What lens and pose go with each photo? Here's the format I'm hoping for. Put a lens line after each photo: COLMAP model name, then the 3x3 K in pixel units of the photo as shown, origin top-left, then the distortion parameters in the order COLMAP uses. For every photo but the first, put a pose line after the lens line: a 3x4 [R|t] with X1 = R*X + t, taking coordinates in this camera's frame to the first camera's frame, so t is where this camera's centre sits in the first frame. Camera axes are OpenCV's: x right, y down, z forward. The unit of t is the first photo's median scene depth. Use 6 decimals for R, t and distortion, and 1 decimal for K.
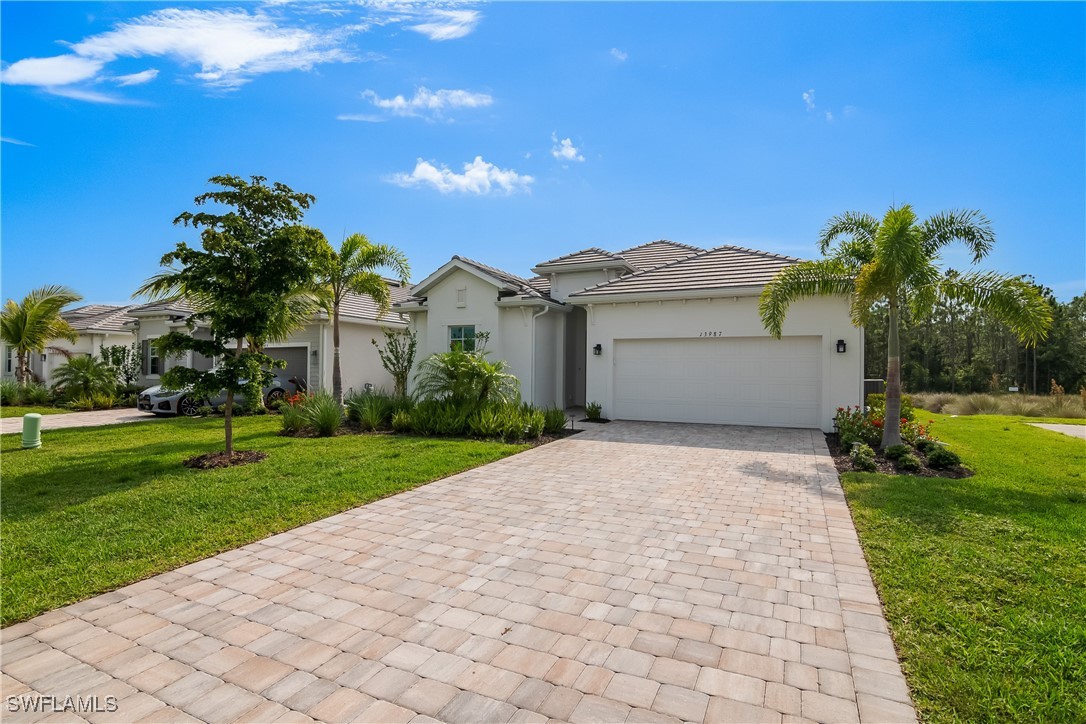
lens RADIAL K [[542.1, 0, 545.3], [0, 542.1, 364.2], [0, 0, 1]] dist [-0.020681, 0.004816]
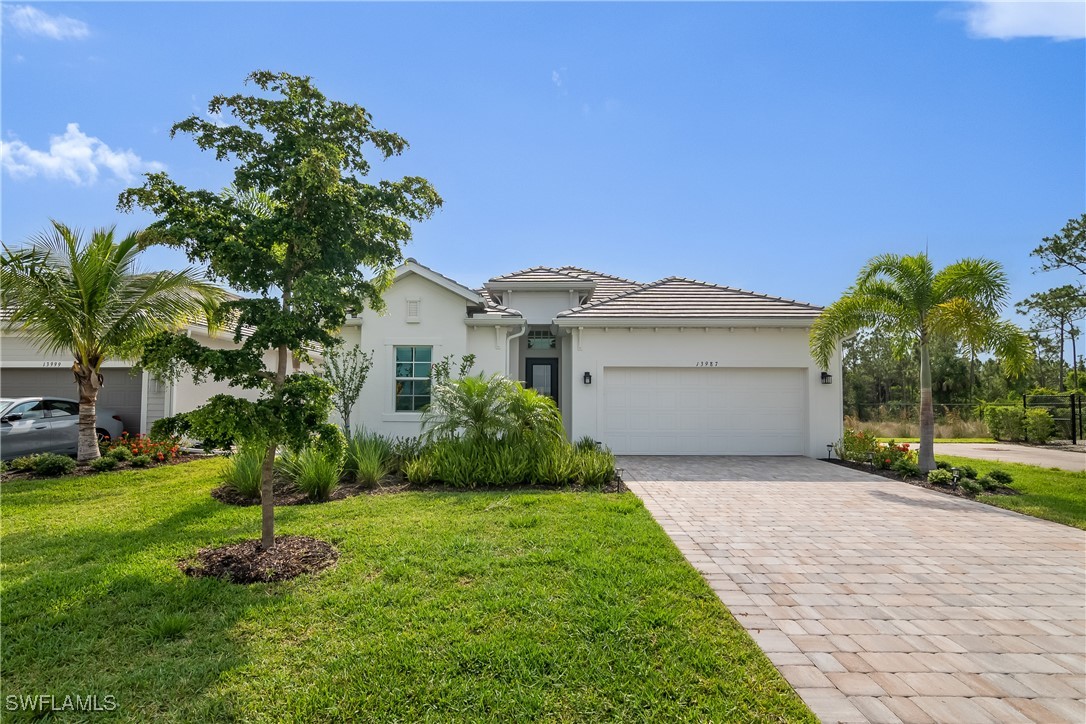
lens RADIAL K [[542.1, 0, 548.8], [0, 542.1, 384.8], [0, 0, 1]] dist [-0.020681, 0.004816]
pose [[0.904302, 0.008777, 0.426804, -0.418095], [-0.001550, 0.999850, -0.017277, -0.000090], [-0.426891, 0.014962, 0.904179, 0.255009]]
